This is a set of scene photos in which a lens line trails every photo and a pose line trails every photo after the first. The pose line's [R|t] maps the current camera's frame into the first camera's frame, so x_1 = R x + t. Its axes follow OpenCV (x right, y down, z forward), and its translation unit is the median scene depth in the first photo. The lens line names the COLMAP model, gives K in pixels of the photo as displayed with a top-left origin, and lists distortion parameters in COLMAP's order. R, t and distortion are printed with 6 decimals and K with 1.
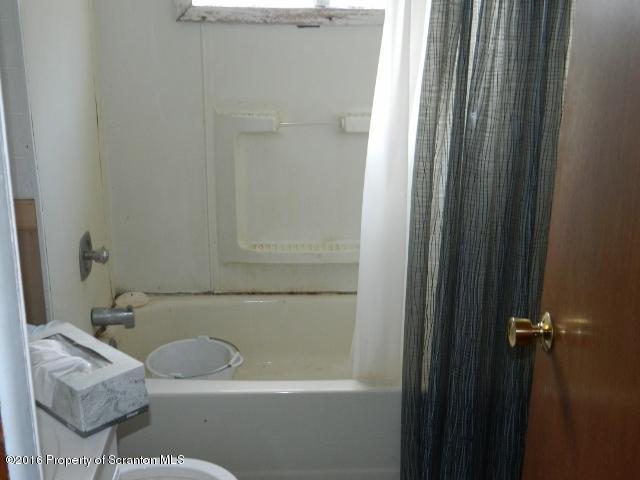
lens RADIAL K [[791.4, 0, 317.1], [0, 791.4, 238.5], [0, 0, 1]] dist [0.033732, 0.000000]
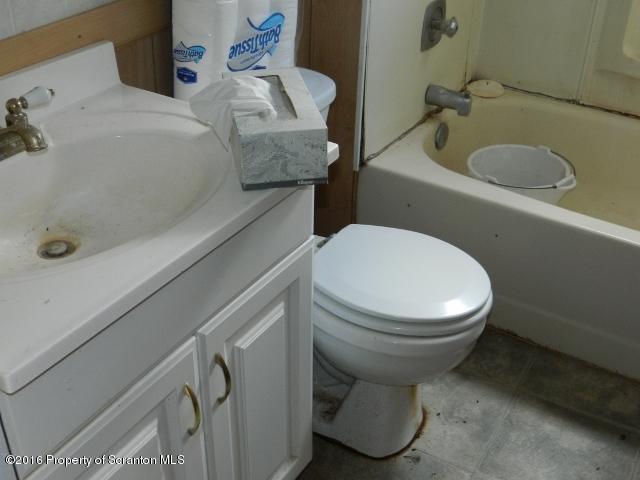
lens RADIAL K [[791.4, 0, 320.9], [0, 791.4, 245.3], [0, 0, 1]] dist [0.033732, 0.000000]
pose [[0.829000, 0.317430, -0.460431, 0.094587], [-0.192584, 0.934984, 0.297852, 0.012545], [0.525043, -0.158248, 0.836234, 0.134254]]
